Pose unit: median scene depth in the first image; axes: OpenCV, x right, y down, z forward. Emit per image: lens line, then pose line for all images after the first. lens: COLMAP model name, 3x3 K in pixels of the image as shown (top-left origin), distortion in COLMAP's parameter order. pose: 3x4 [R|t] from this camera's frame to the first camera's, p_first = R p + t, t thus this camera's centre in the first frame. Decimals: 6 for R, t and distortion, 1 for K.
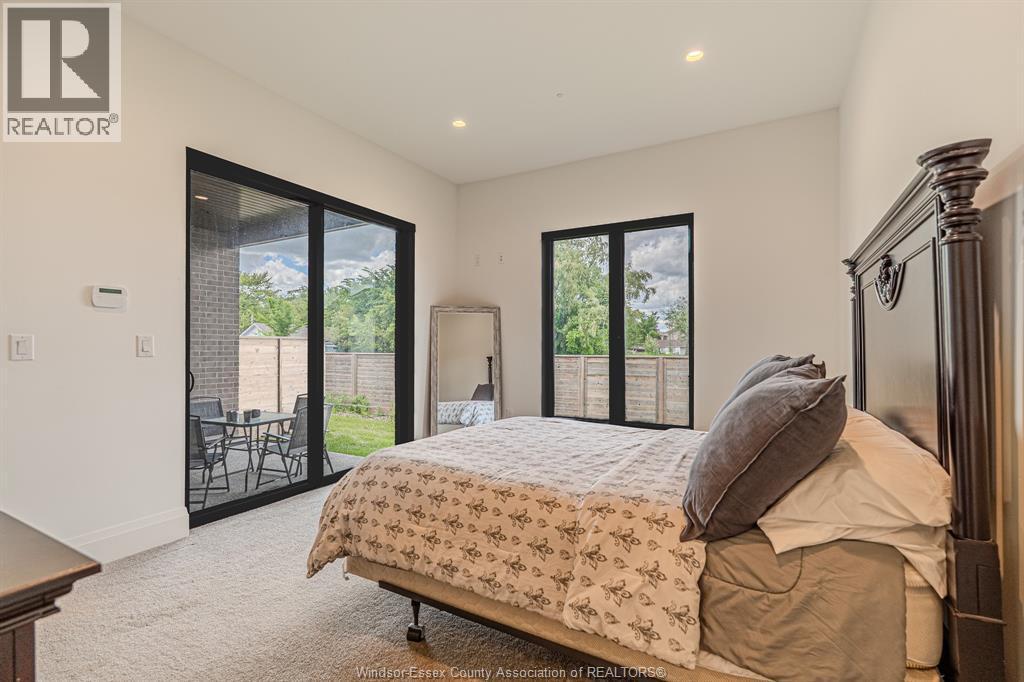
lens RADIAL K [[449.9, 0, 514.5], [0, 449.9, 342.5], [0, 0, 1]] dist [-0.000405, -0.000478]
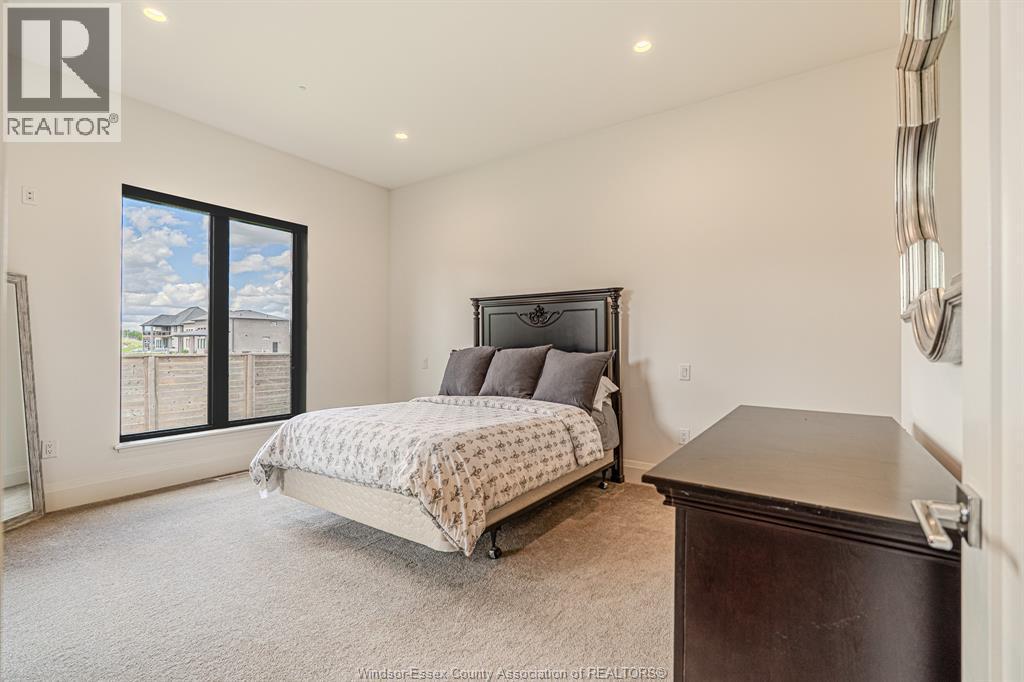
lens RADIAL K [[449.9, 0, 514.5], [0, 449.9, 342.5], [0, 0, 1]] dist [-0.000405, -0.000478]
pose [[0.100931, 0.006992, 0.994869, -1.064587], [-0.005730, 0.999963, -0.006446, 0.020891], [-0.994877, -0.005050, 0.100967, 0.562118]]
